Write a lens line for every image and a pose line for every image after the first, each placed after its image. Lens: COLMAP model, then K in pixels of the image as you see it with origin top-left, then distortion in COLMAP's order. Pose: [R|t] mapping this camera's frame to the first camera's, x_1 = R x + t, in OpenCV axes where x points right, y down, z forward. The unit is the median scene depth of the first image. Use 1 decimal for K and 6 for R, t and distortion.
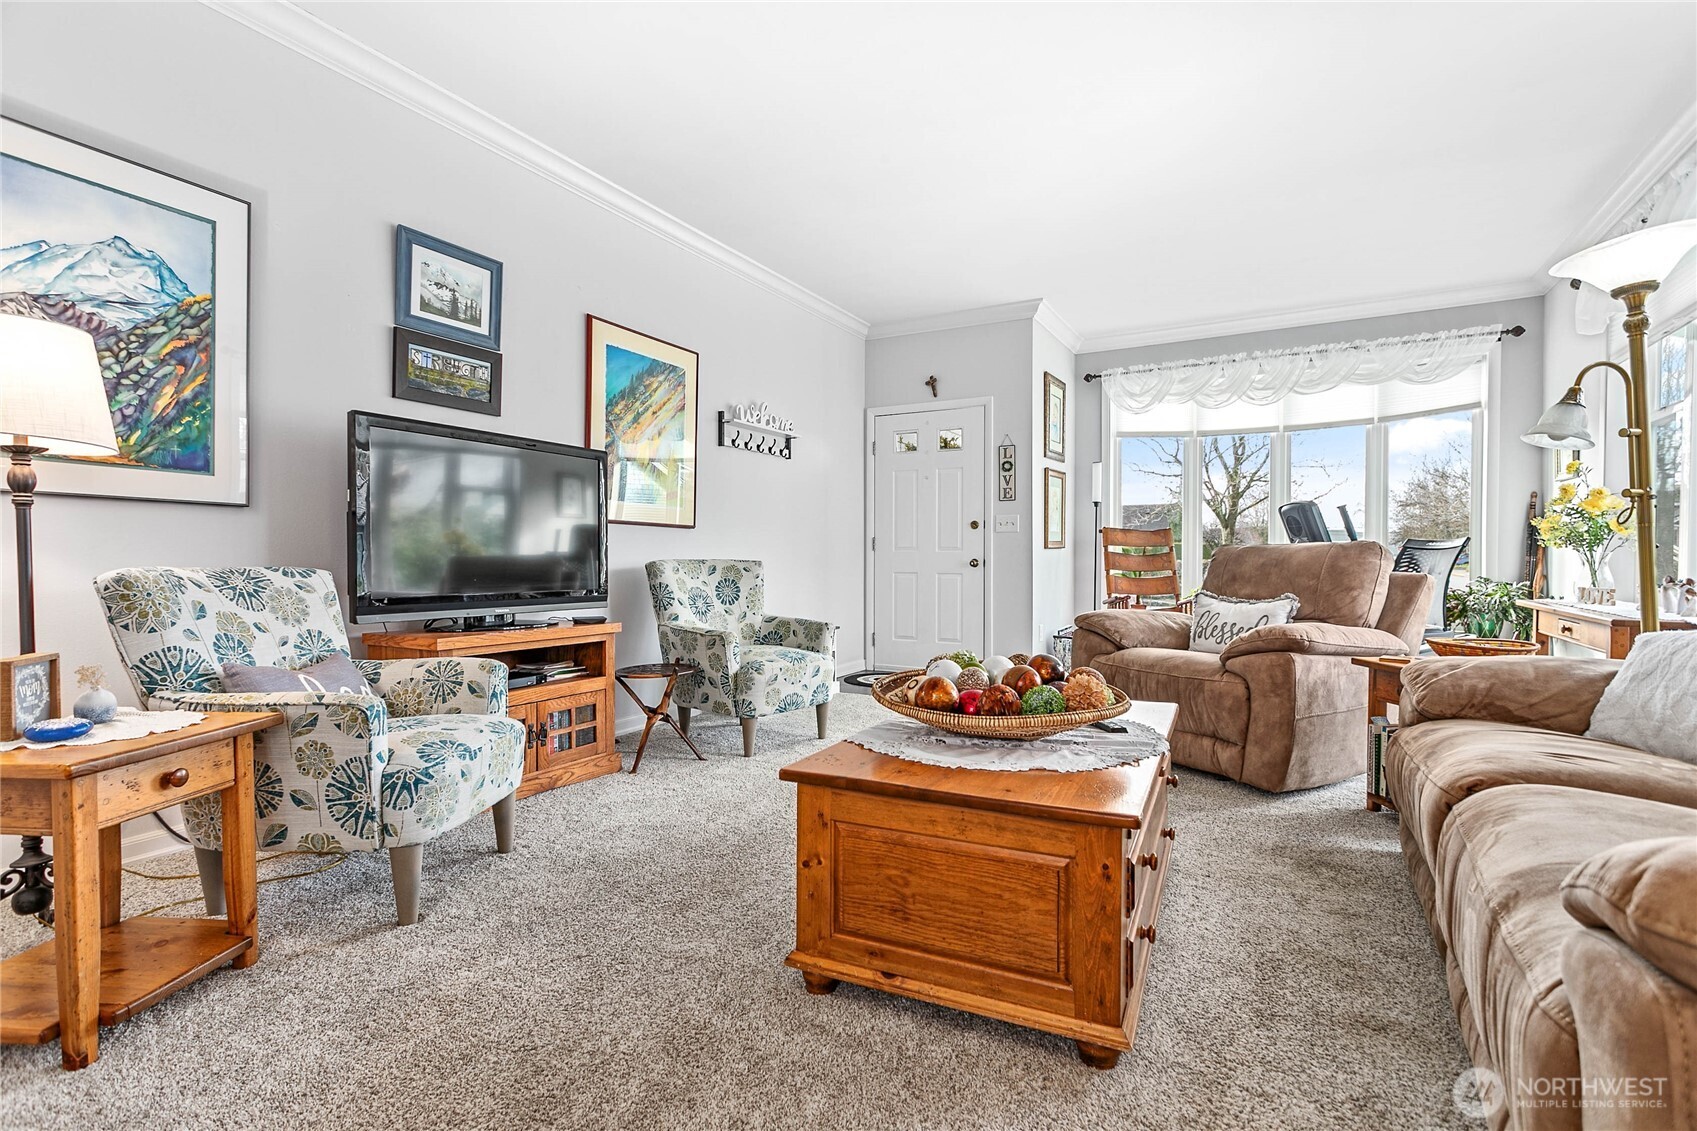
lens RADIAL K [[799.1, 0, 848.5], [0, 799.1, 565.5], [0, 0, 1]] dist [-0.000635, 0.000364]
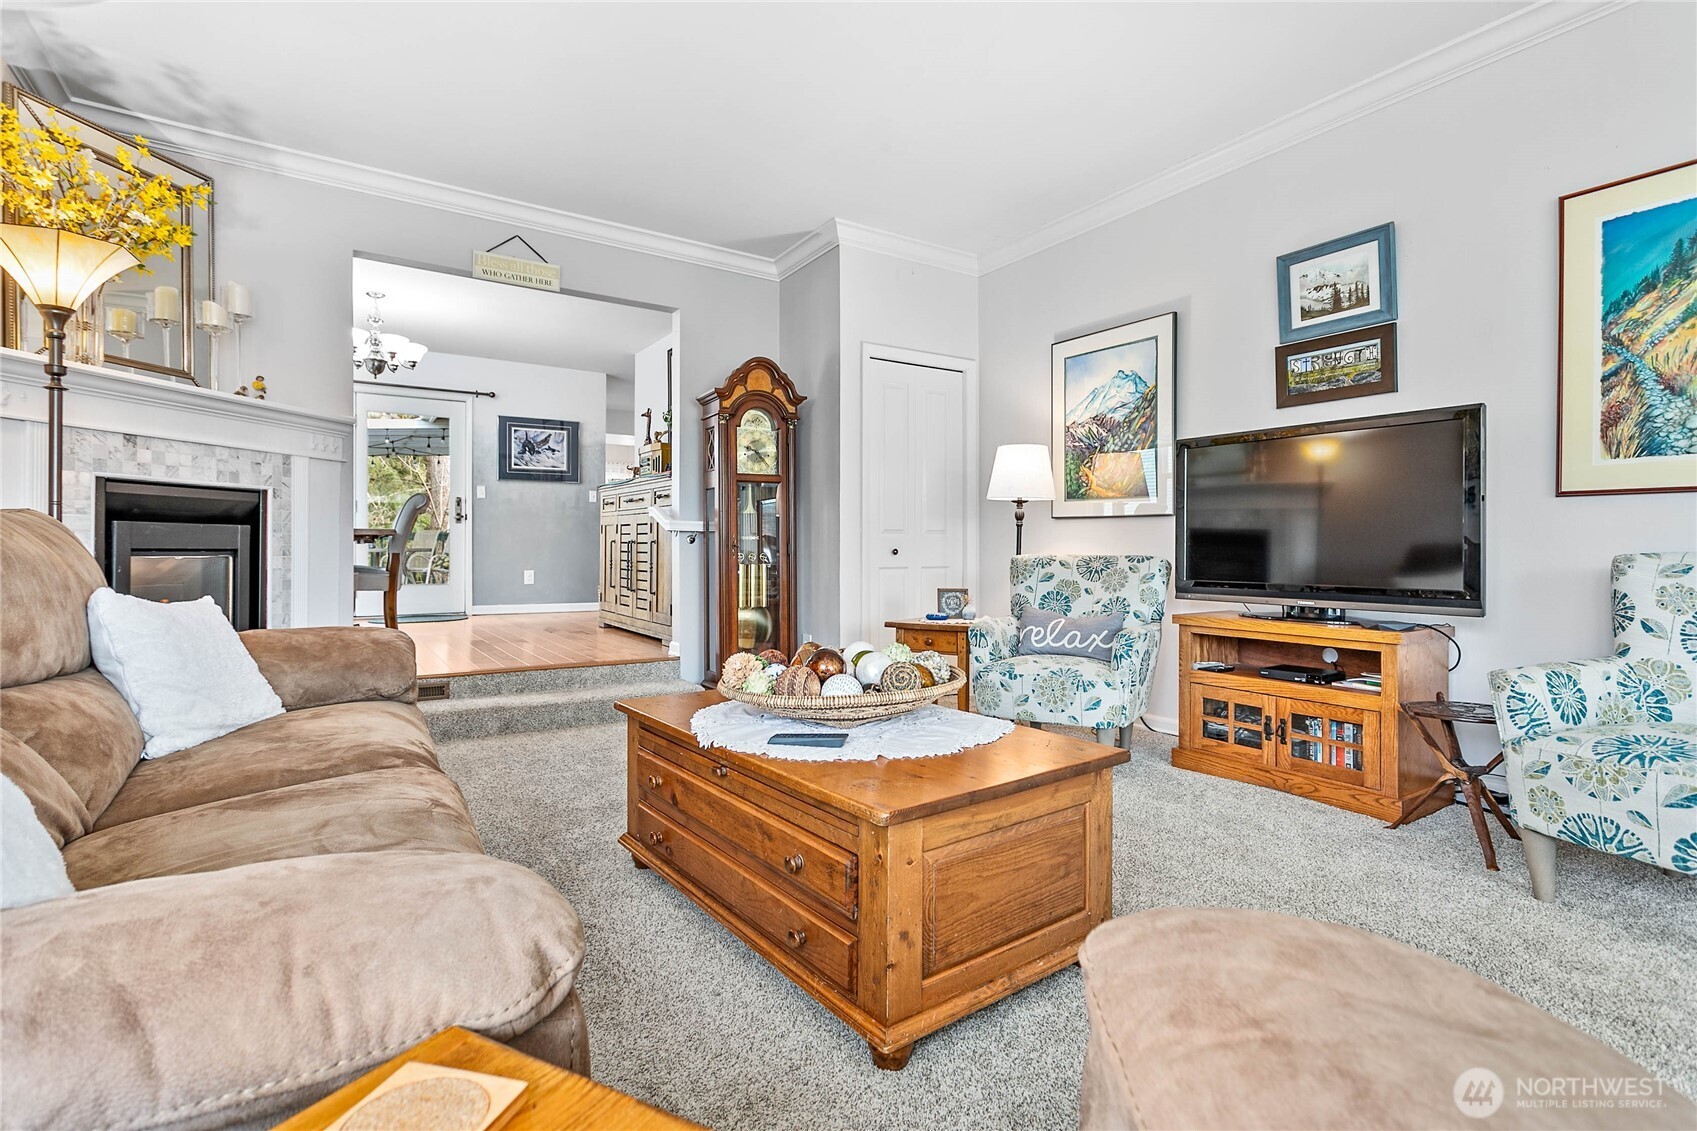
lens RADIAL K [[814.5, 0, 846.9], [0, 814.5, 550.2], [0, 0, 1]] dist [0.001323, 0.001043]
pose [[-0.460583, -0.001568, -0.887616, 0.726694], [-0.007372, 0.999971, 0.002059, -0.005808], [0.887586, 0.007492, -0.460581, 0.959295]]
